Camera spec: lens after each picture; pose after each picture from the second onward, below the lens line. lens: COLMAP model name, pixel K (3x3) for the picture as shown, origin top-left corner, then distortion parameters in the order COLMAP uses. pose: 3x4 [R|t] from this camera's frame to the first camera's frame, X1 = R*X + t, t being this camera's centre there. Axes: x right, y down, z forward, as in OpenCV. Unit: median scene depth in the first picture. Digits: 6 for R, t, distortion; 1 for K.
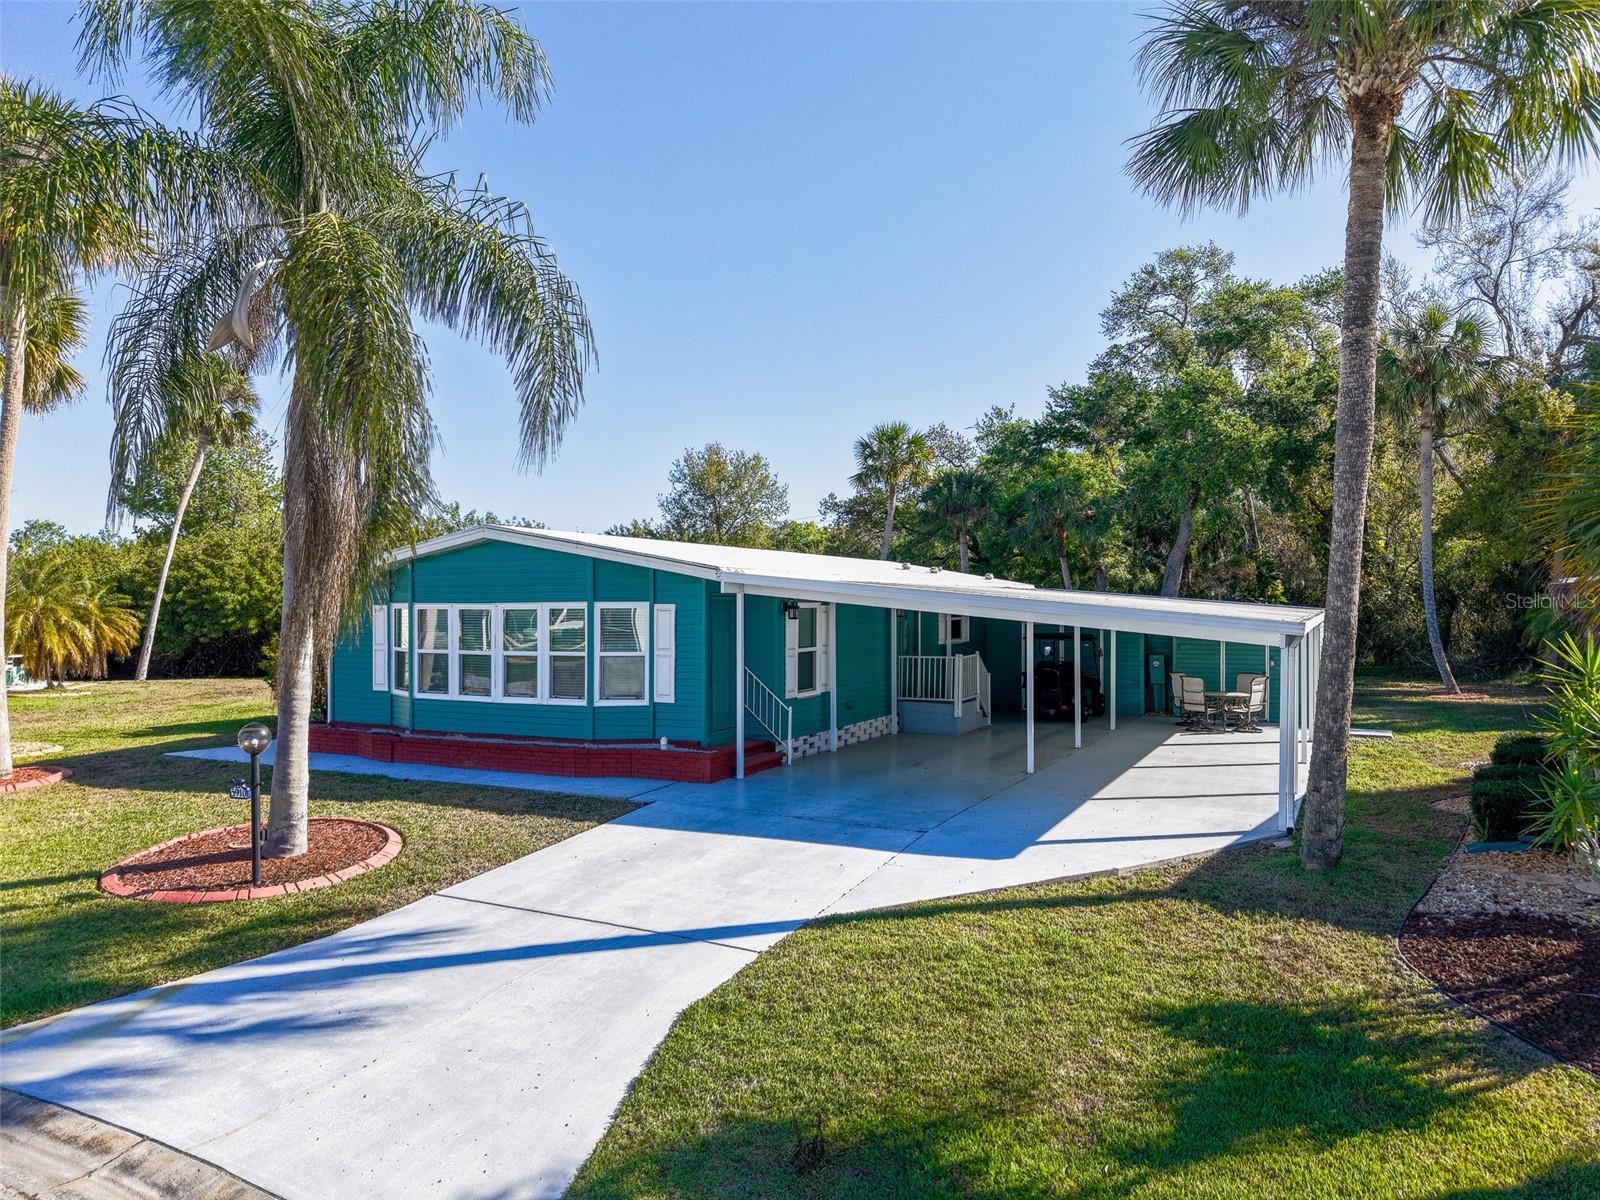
lens RADIAL K [[1081.3, 0, 800.0], [0, 1081.3, 600.0], [0, 0, 1]] dist [0.028865, -0.022718]
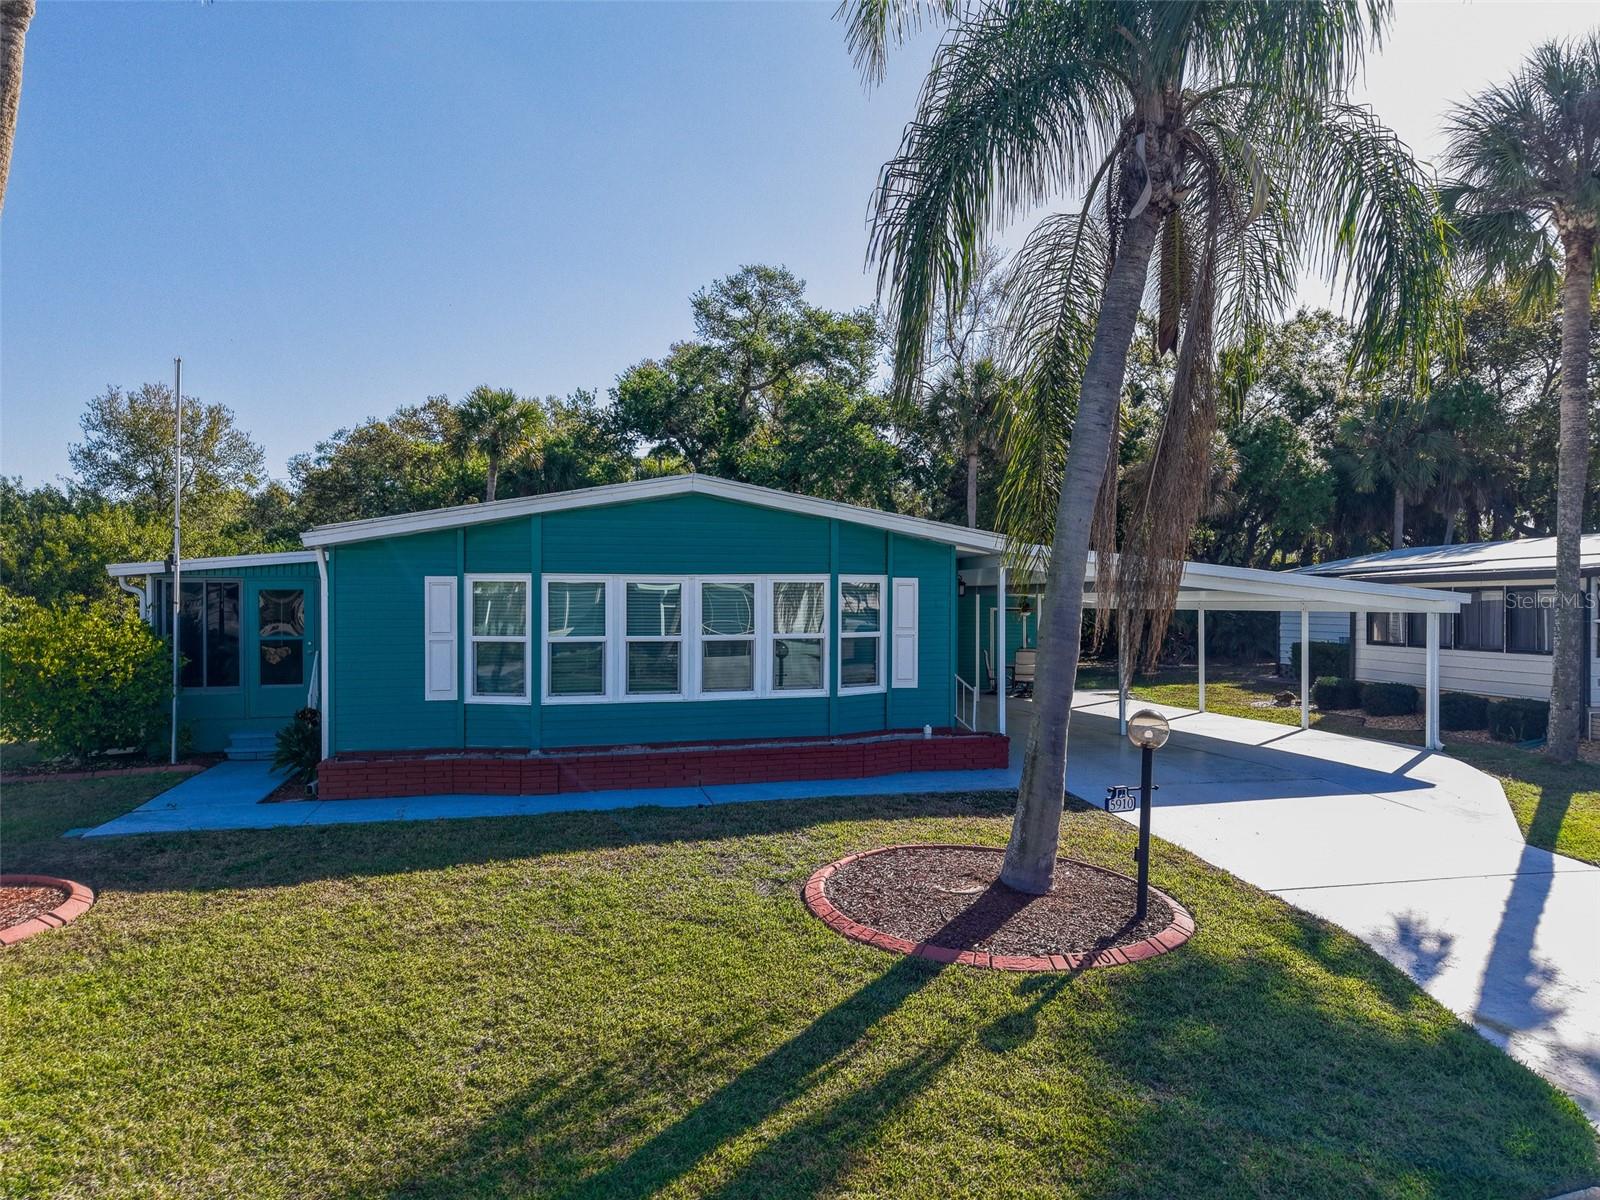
lens RADIAL K [[1081.3, 0, 800.0], [0, 1081.3, 600.0], [0, 0, 1]] dist [0.028865, -0.022718]
pose [[0.749148, -0.001066, 0.662401, -0.754139], [-0.000993, 0.999996, 0.002733, 0.017250], [-0.662401, -0.002705, 0.749144, 0.348459]]
